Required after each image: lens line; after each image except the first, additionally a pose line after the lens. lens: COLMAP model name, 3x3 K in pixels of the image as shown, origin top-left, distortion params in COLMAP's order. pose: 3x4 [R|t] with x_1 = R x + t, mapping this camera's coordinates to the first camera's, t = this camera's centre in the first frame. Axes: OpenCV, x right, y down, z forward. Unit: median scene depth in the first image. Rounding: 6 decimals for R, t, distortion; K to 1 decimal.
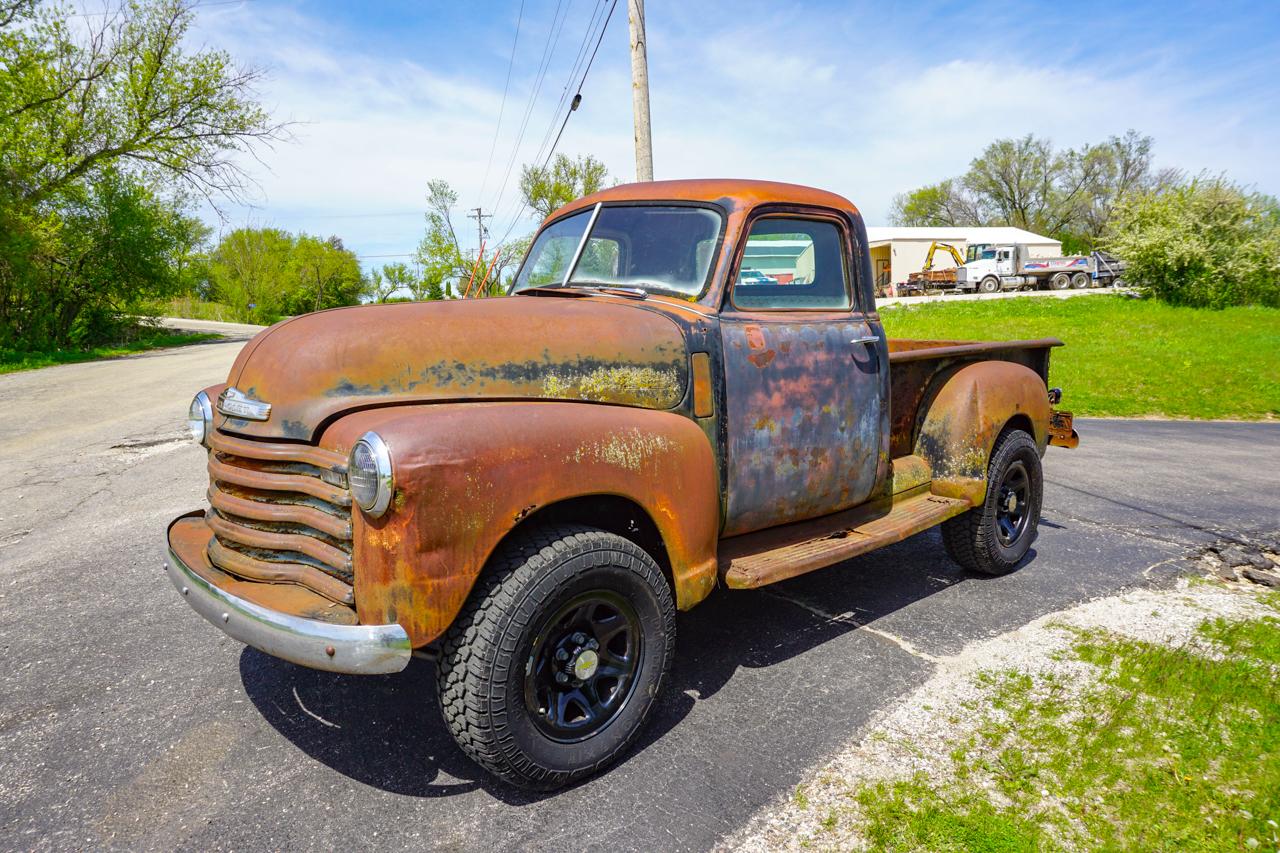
lens RADIAL K [[841.2, 0, 632.9], [0, 841.2, 417.4], [0, 0, 1]] dist [-0.008339, 0.001996]
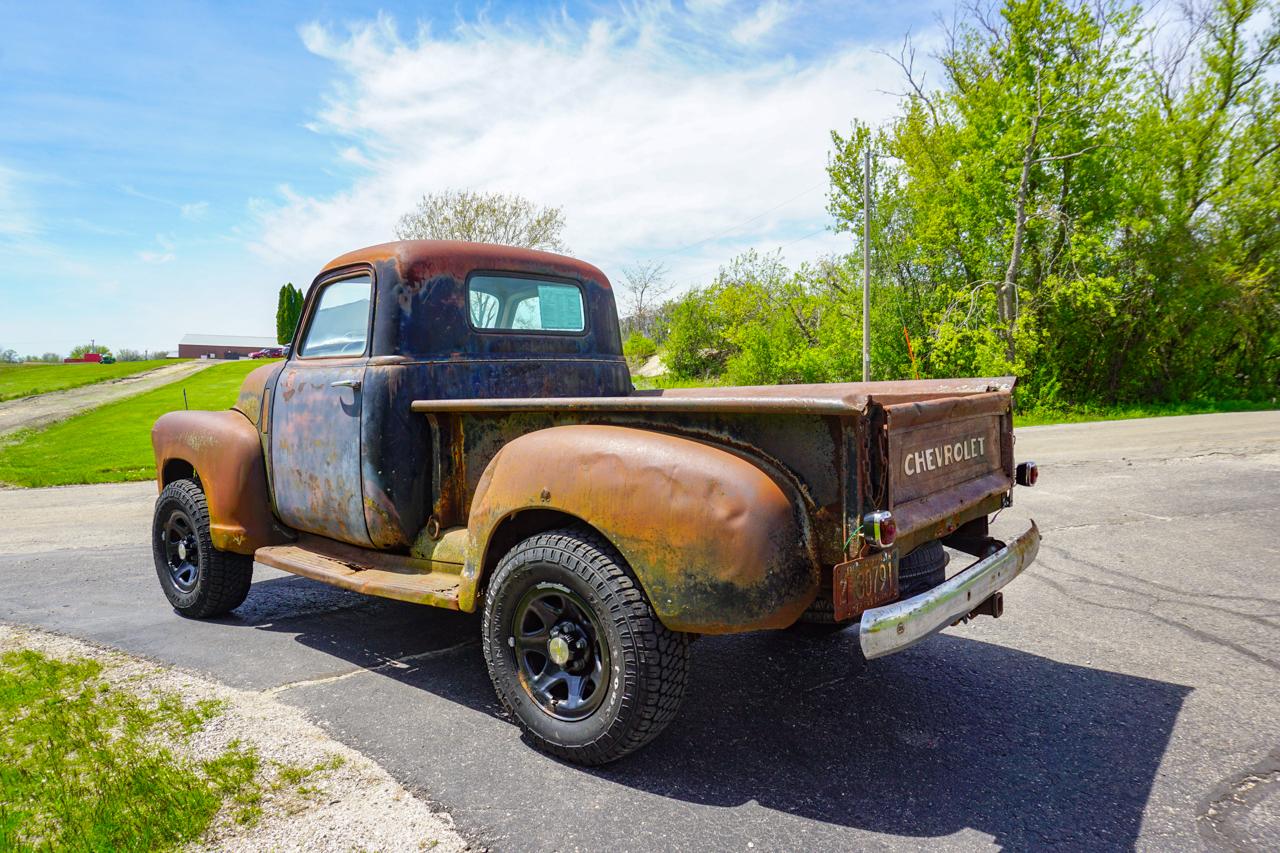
lens RADIAL K [[841.2, 0, 622.6], [0, 841.2, 423.2], [0, 0, 1]] dist [-0.011739, 0.005868]
pose [[0.133526, 0.058963, -0.989290, 1.414387], [-0.113171, 0.992606, 0.043886, -0.133052], [0.984562, 0.106099, 0.139211, 1.243887]]
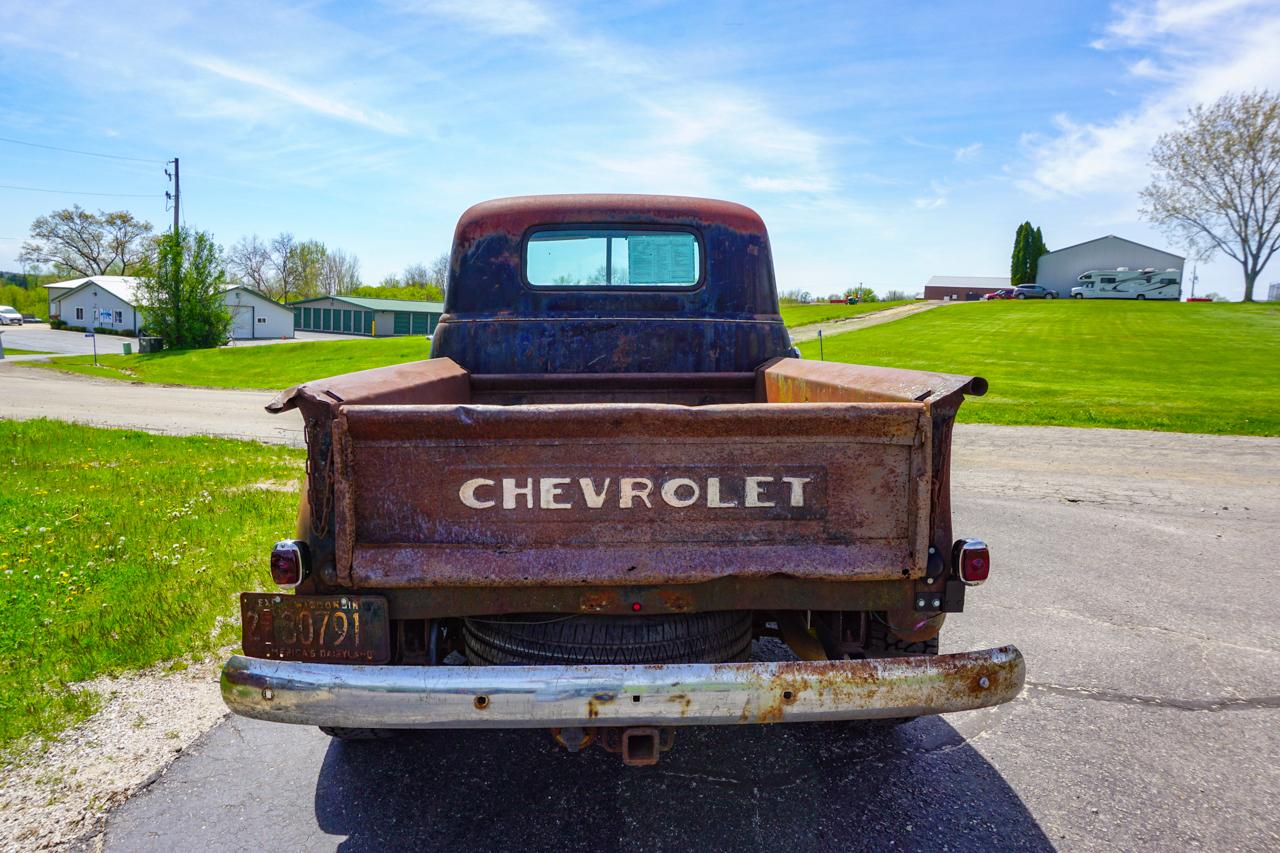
lens RADIAL K [[845.6, 0, 628.5], [0, 845.6, 417.8], [0, 0, 1]] dist [-0.021927, 0.005787]
pose [[-0.653652, 0.087768, -0.751689, 1.023525], [-0.101369, 0.974148, 0.201891, -0.255171], [0.749976, 0.208165, -0.627856, 2.012625]]
